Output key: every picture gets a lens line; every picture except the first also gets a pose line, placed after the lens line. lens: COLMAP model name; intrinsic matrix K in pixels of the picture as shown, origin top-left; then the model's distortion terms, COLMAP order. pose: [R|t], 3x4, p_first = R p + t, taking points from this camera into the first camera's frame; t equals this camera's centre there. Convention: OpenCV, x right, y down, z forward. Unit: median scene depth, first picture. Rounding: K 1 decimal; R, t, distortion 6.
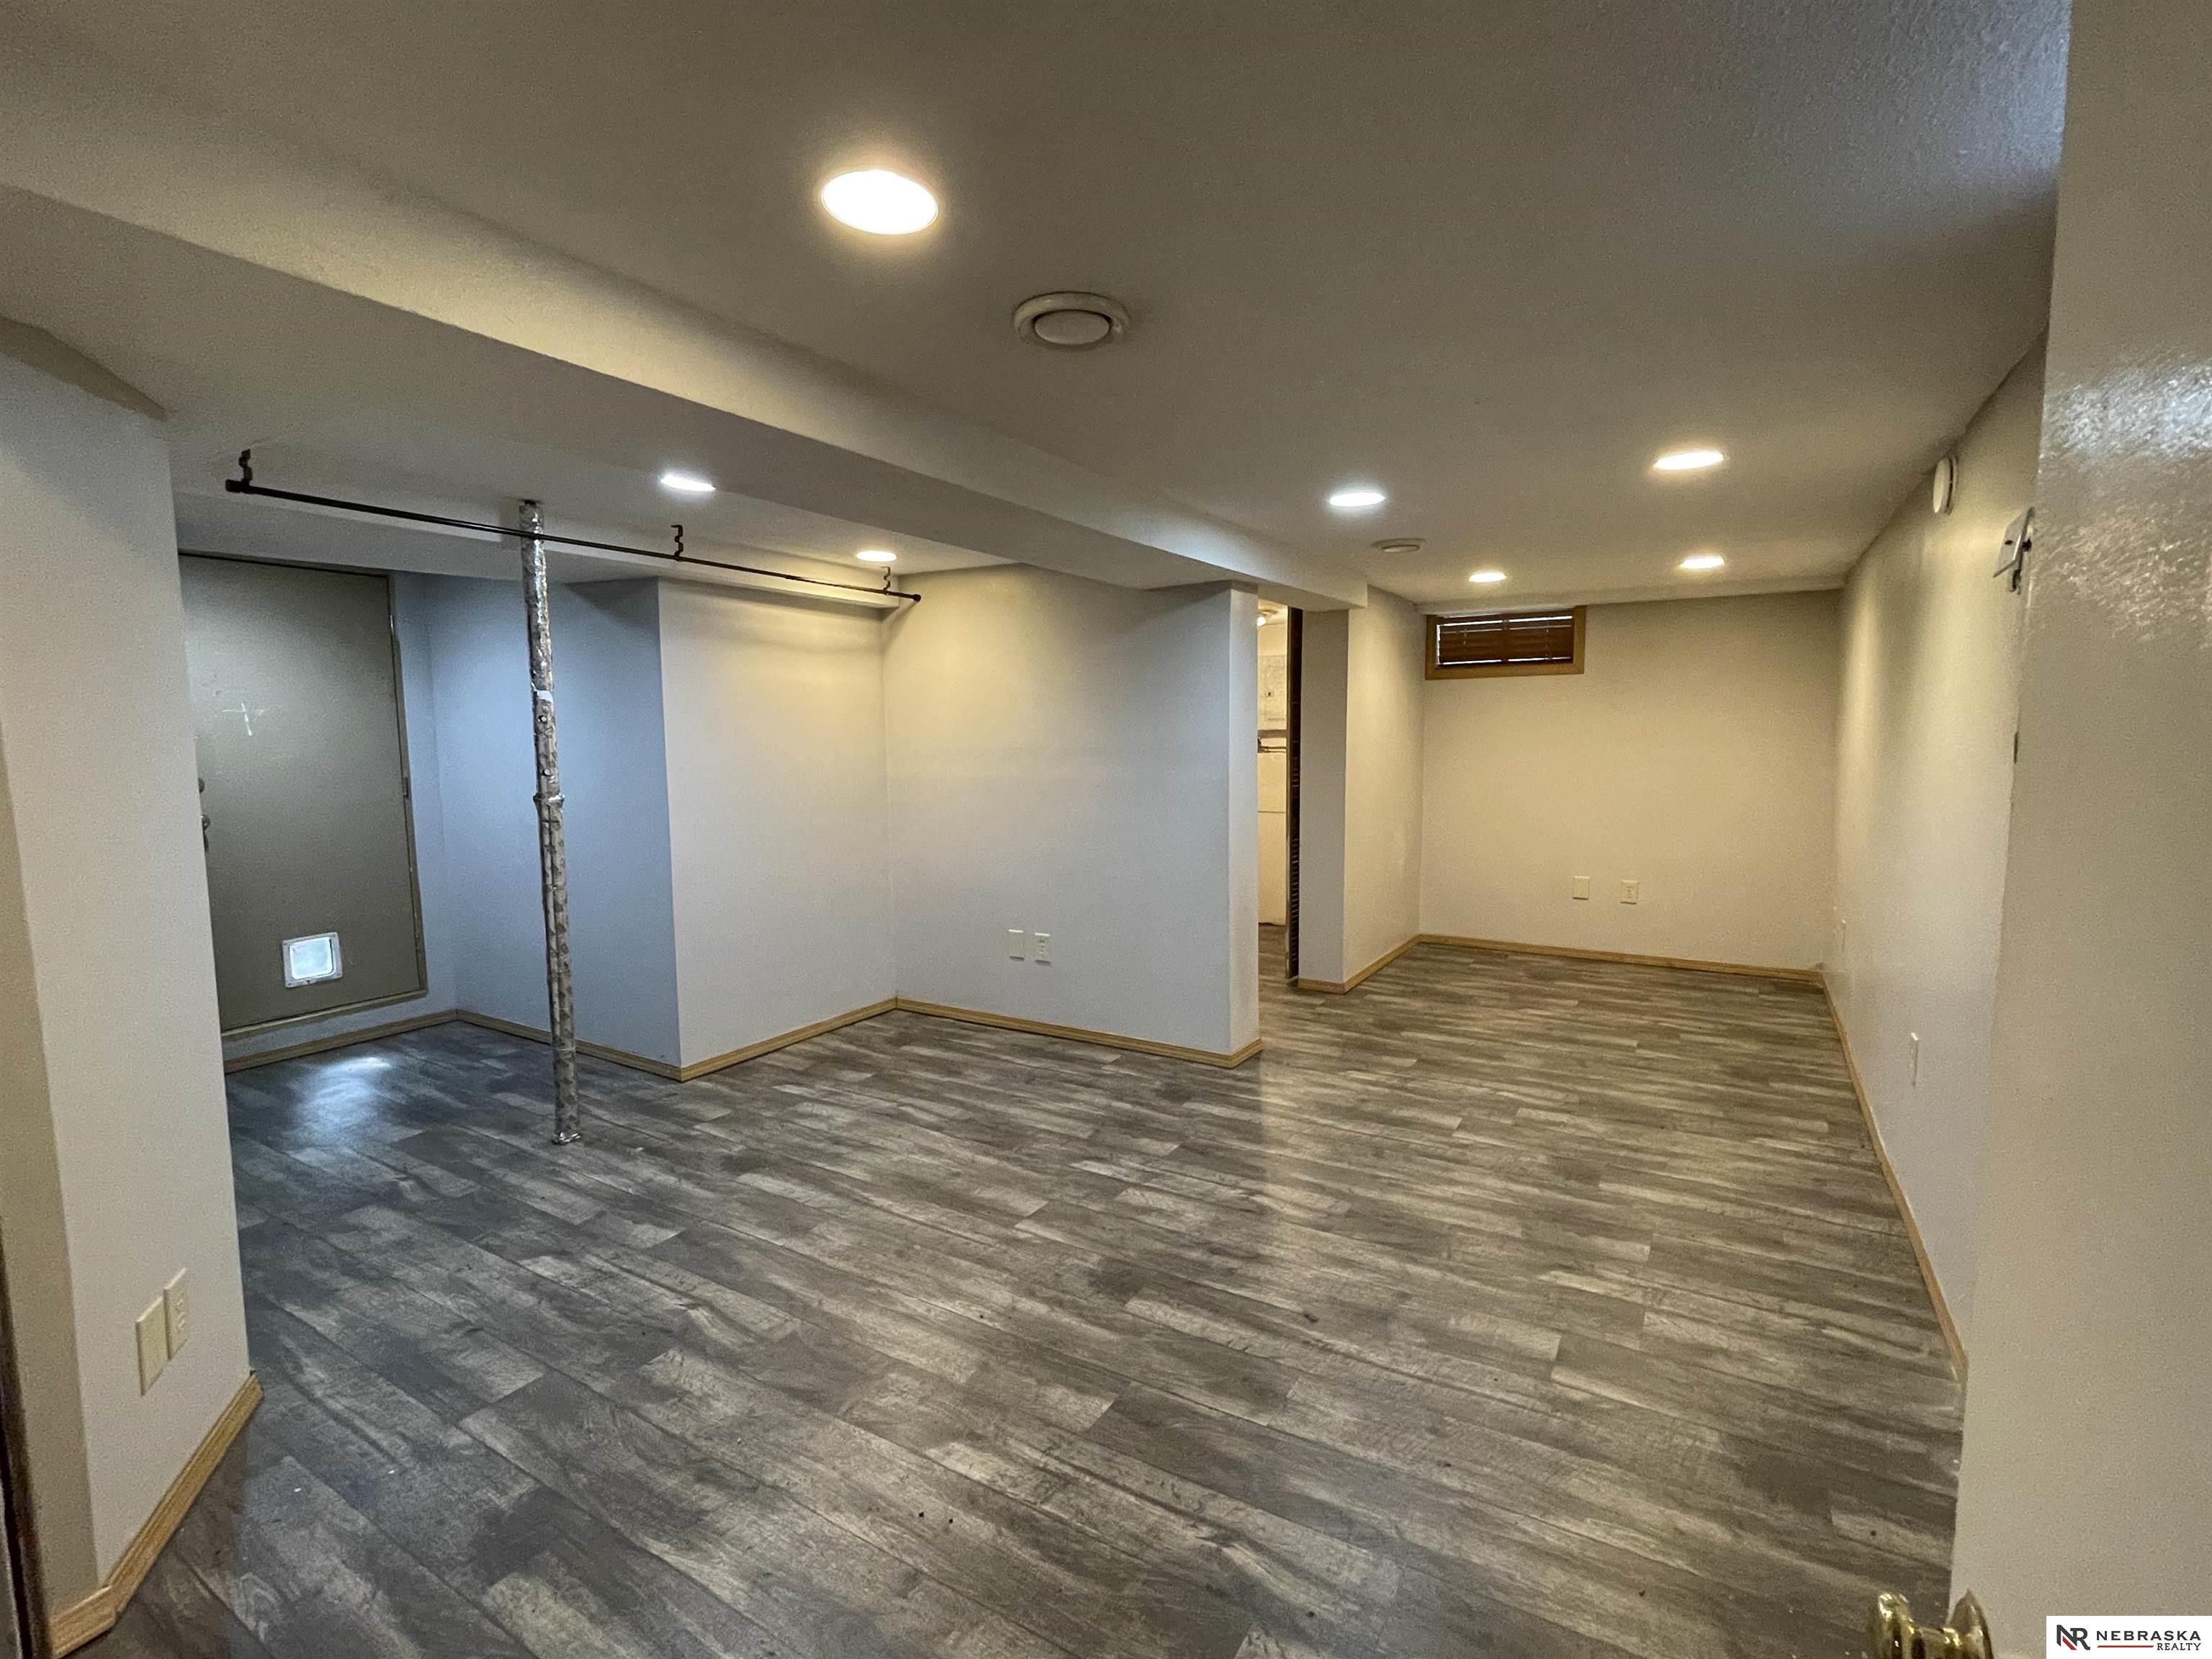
lens RADIAL K [[1014.8, 0, 1102.6], [0, 1014.8, 822.5], [0, 0, 1]] dist [-0.003237, 0.001710]
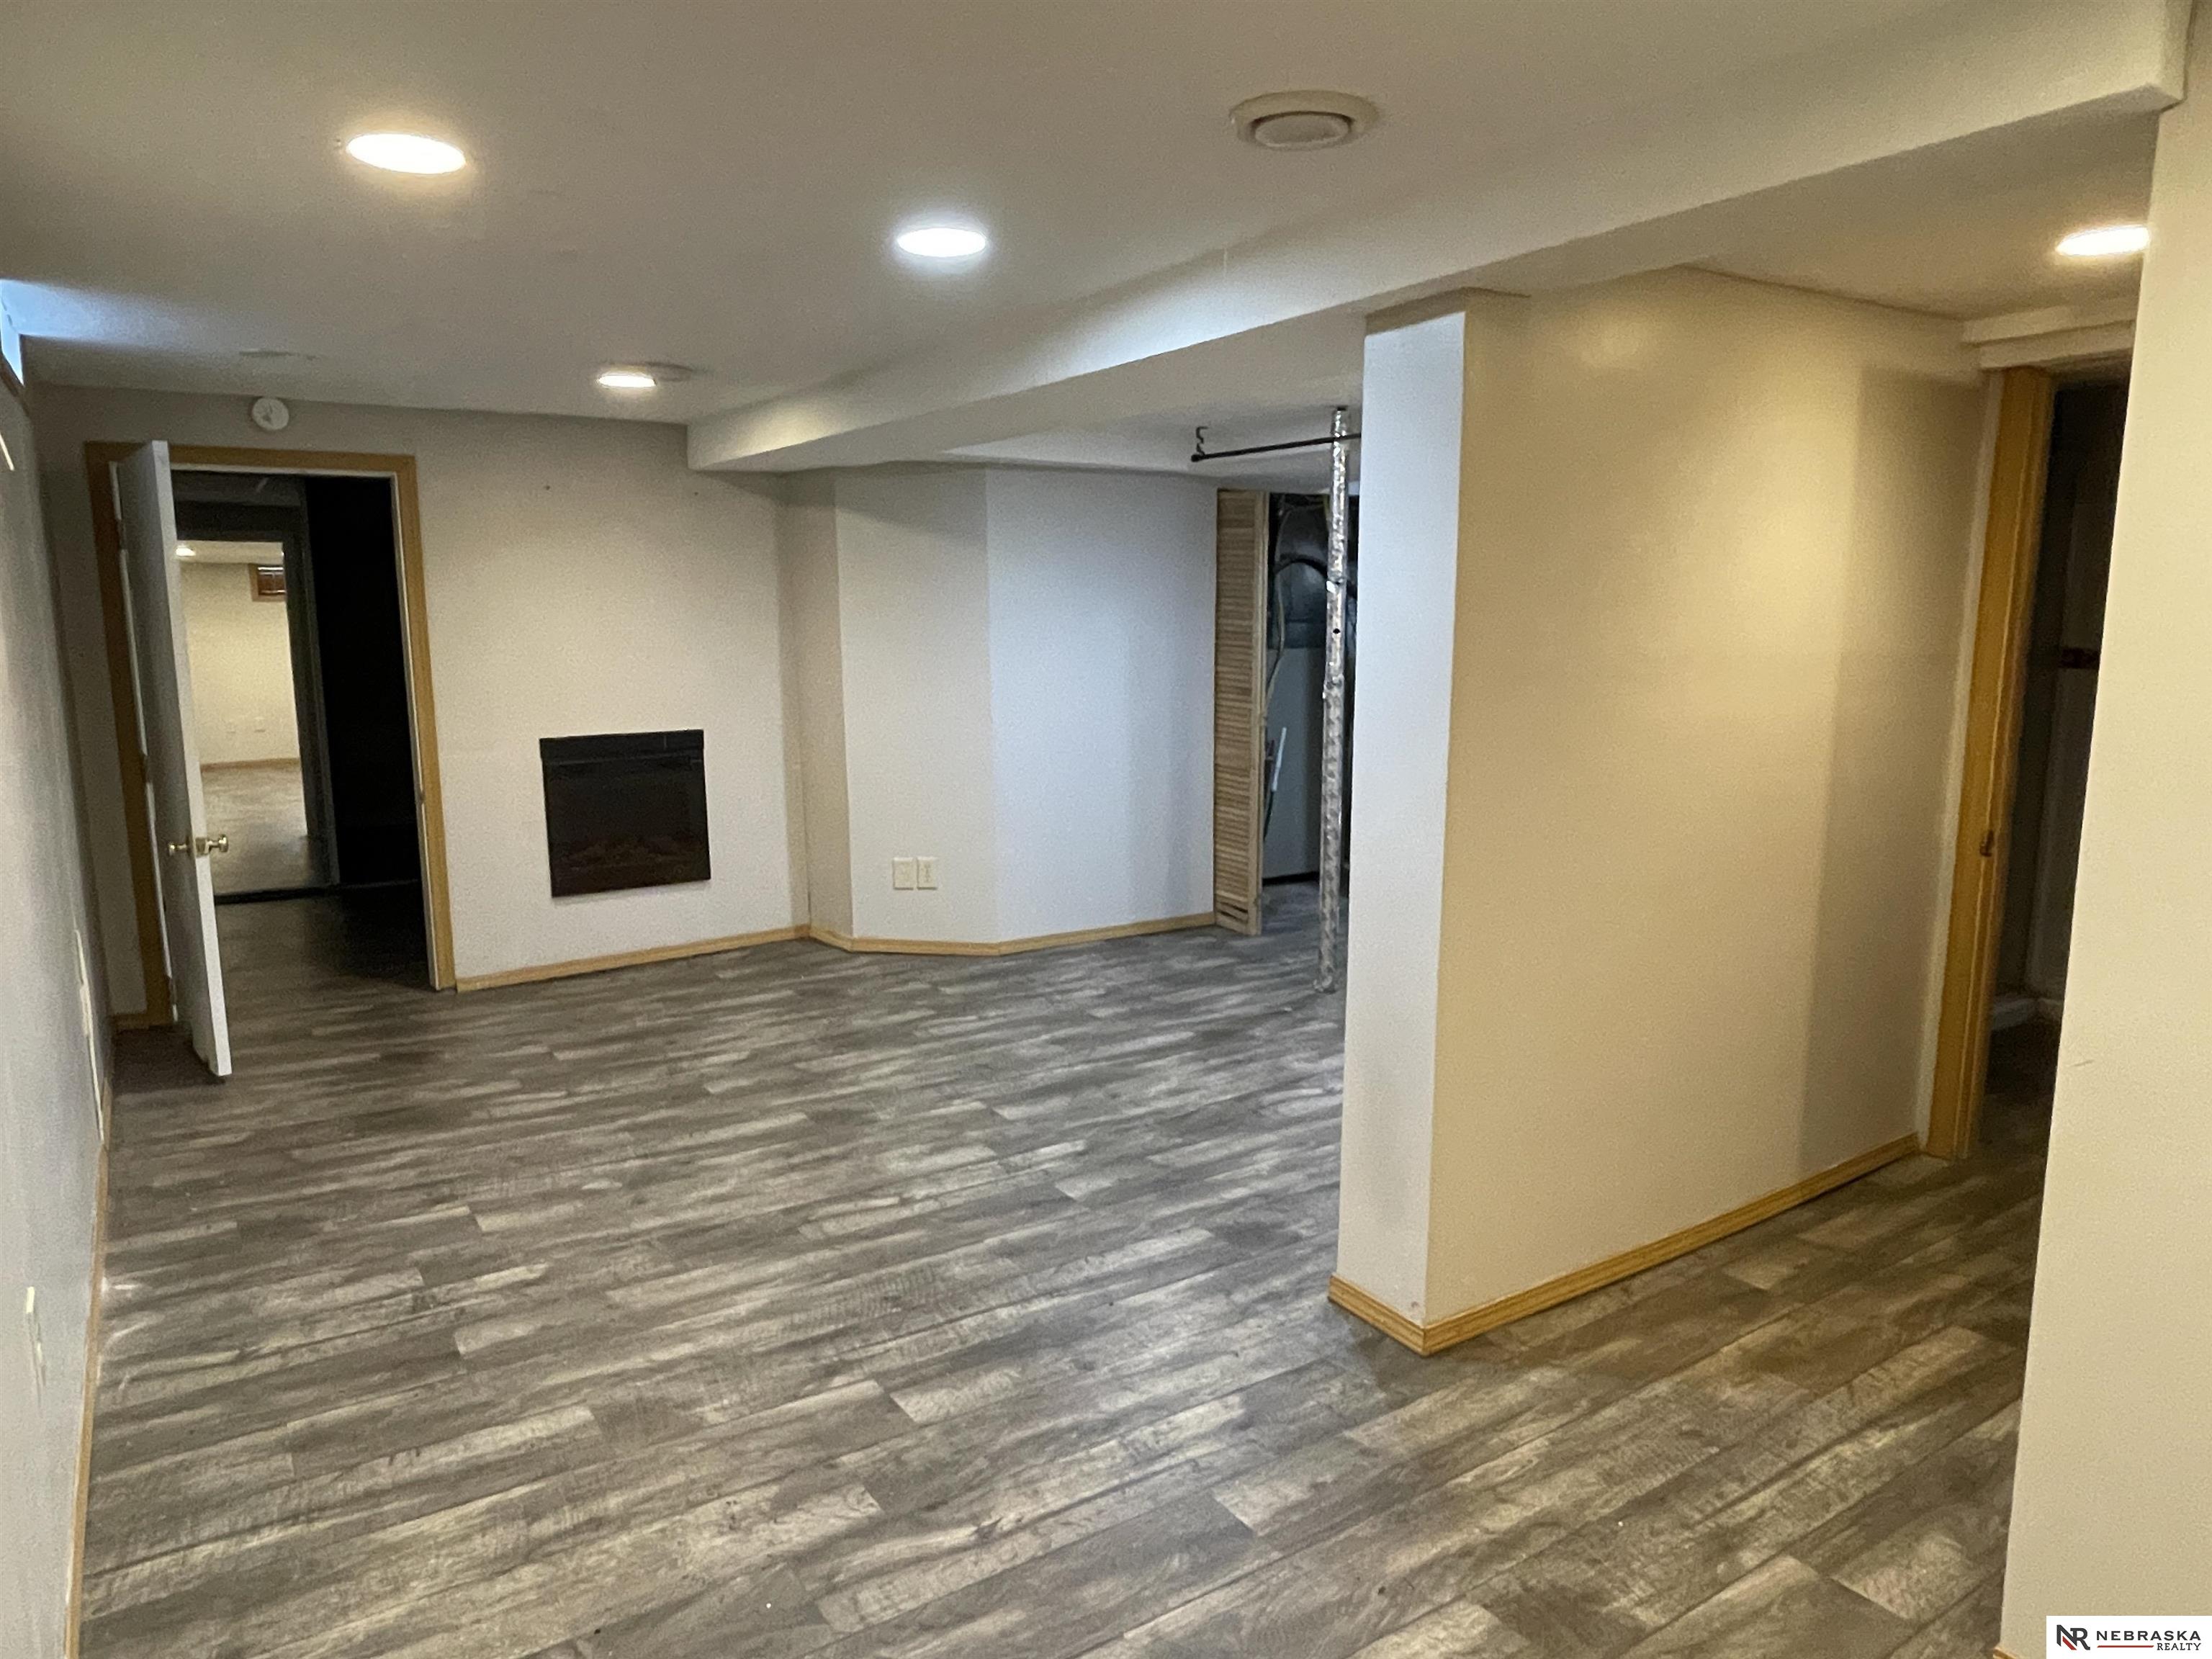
lens RADIAL K [[1438.5, 0, 1122.3], [0, 1438.5, 822.6], [0, 0, 1]] dist [0.005680, -0.015207]
pose [[-0.412026, 0.143758, -0.899760, 1.240428], [-0.074403, 0.978870, 0.190469, -0.192829], [0.908129, 0.145423, -0.392624, 1.811861]]
